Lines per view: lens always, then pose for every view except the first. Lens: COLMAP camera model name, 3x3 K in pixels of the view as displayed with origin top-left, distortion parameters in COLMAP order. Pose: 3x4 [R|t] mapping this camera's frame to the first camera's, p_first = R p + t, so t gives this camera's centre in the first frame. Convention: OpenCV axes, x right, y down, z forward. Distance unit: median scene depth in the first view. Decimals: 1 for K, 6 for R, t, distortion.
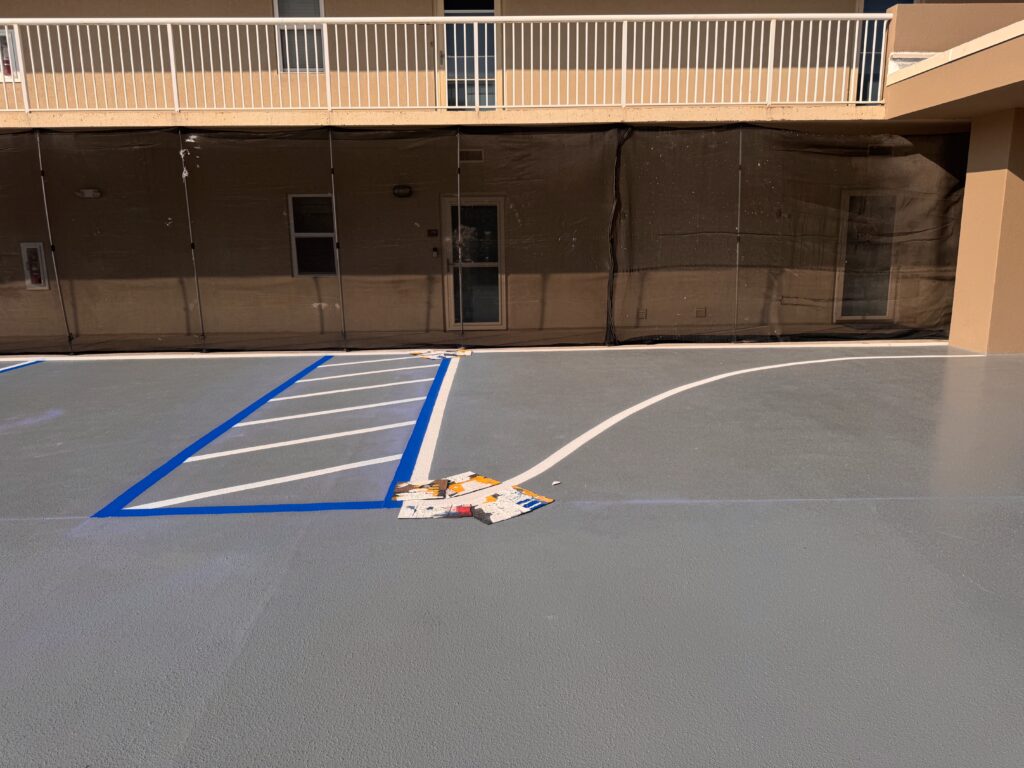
lens RADIAL K [[872.9, 0, 512.0], [0, 872.9, 384.0], [0, 0, 1]] dist [0.004790, -0.002499]
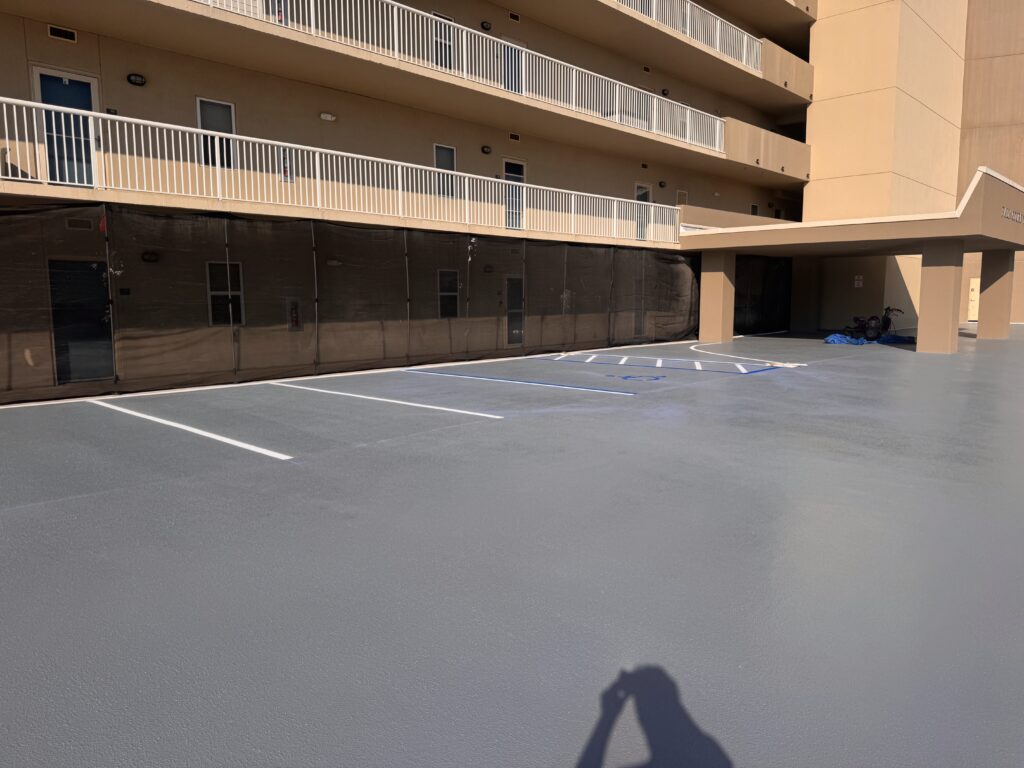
lens RADIAL K [[728.5, 0, 512.0], [0, 728.5, 384.0], [0, 0, 1]] dist [0.089012, -0.126134]
pose [[0.699488, -0.076037, 0.710588, -1.156031], [0.113834, 0.993483, -0.005748, 0.024371], [-0.705520, 0.084910, 0.703585, -0.067537]]
